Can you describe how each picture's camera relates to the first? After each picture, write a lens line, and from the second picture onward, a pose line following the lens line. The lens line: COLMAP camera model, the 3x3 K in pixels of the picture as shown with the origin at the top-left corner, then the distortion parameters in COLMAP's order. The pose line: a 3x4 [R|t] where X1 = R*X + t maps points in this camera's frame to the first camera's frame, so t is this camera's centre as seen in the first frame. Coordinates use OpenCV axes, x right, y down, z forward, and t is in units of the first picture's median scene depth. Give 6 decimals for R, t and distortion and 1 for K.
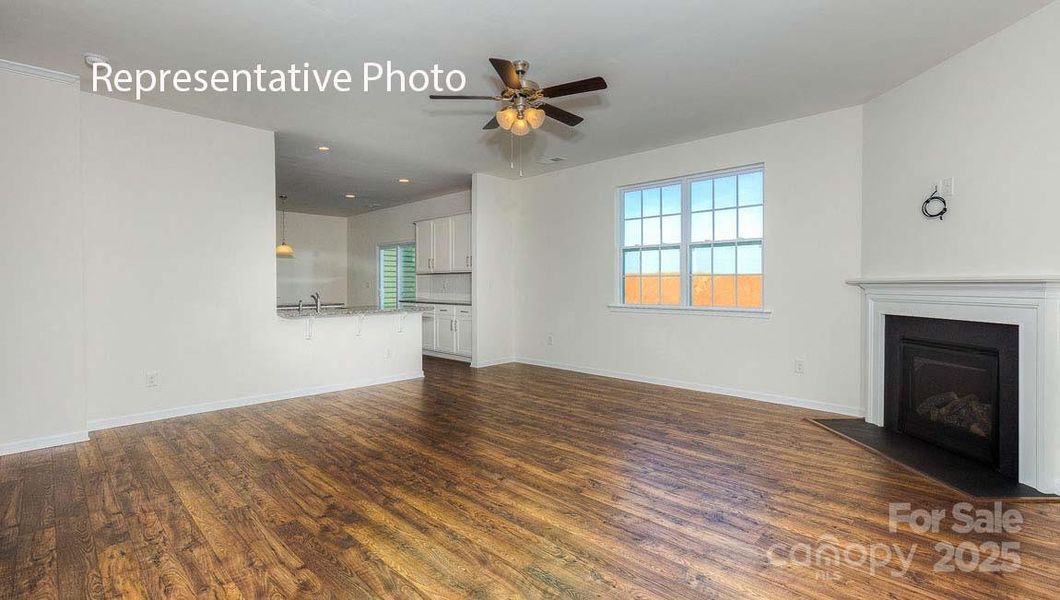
lens RADIAL K [[467.4, 0, 531.9], [0, 467.4, 291.6], [0, 0, 1]] dist [-0.002579, -0.000107]
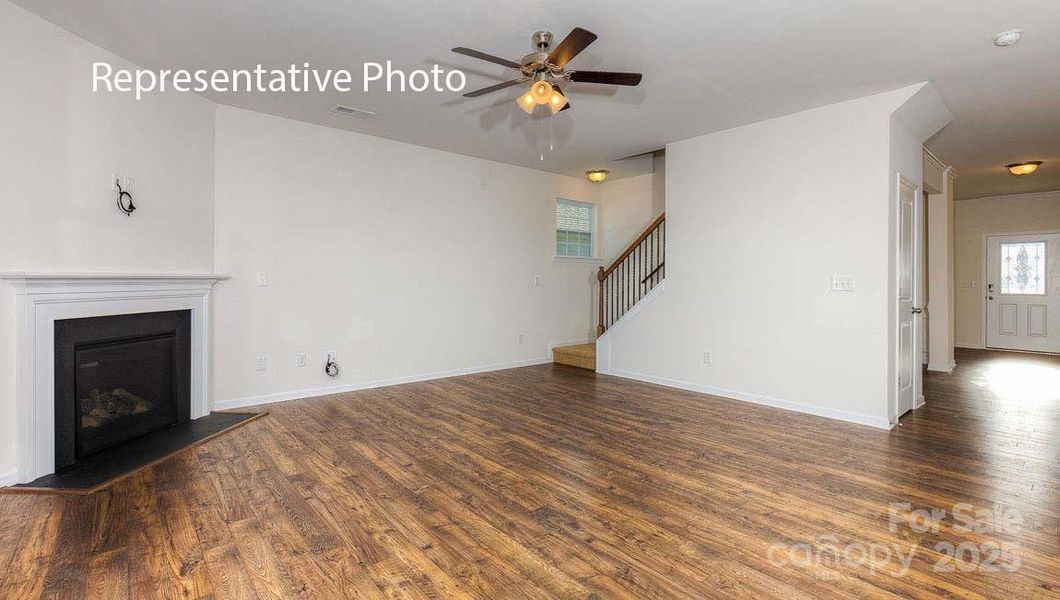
lens RADIAL K [[483.8, 0, 538.1], [0, 483.8, 291.1], [0, 0, 1]] dist [-0.003620, -0.000028]
pose [[-0.996843, -0.004140, 0.079286, -0.063819], [-0.001277, 0.999346, 0.036128, -0.021544], [-0.079384, 0.035913, -0.996197, 1.359691]]
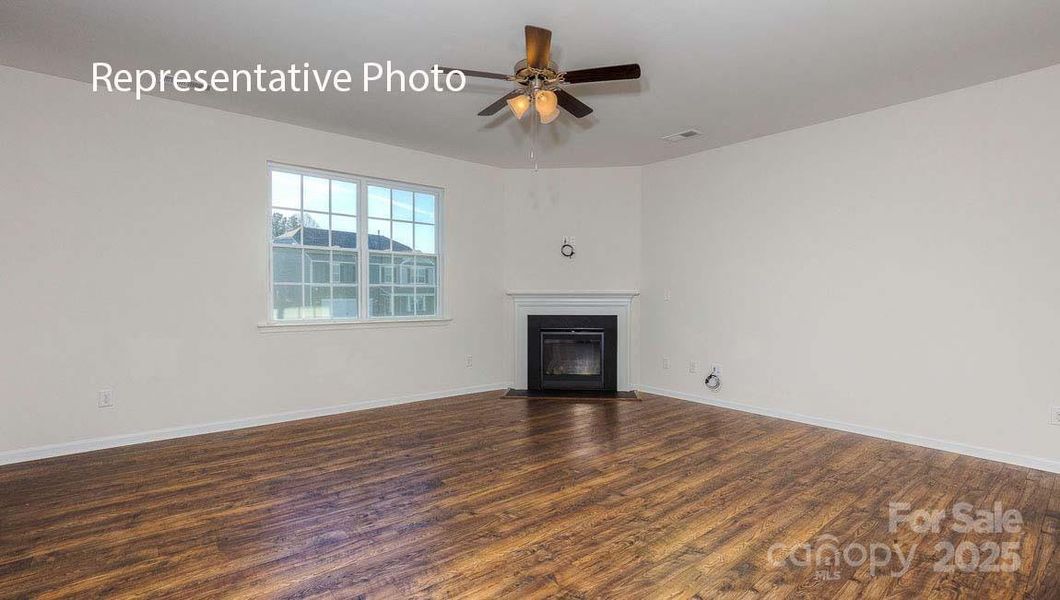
lens RADIAL K [[483.8, 0, 537.8], [0, 483.8, 297.3], [0, 0, 1]] dist [-0.003620, -0.000028]
pose [[0.107905, -0.001539, 0.994160, -0.650194], [0.012006, 0.999928, 0.000245, -0.007771], [-0.994089, 0.011910, 0.107916, 0.636864]]
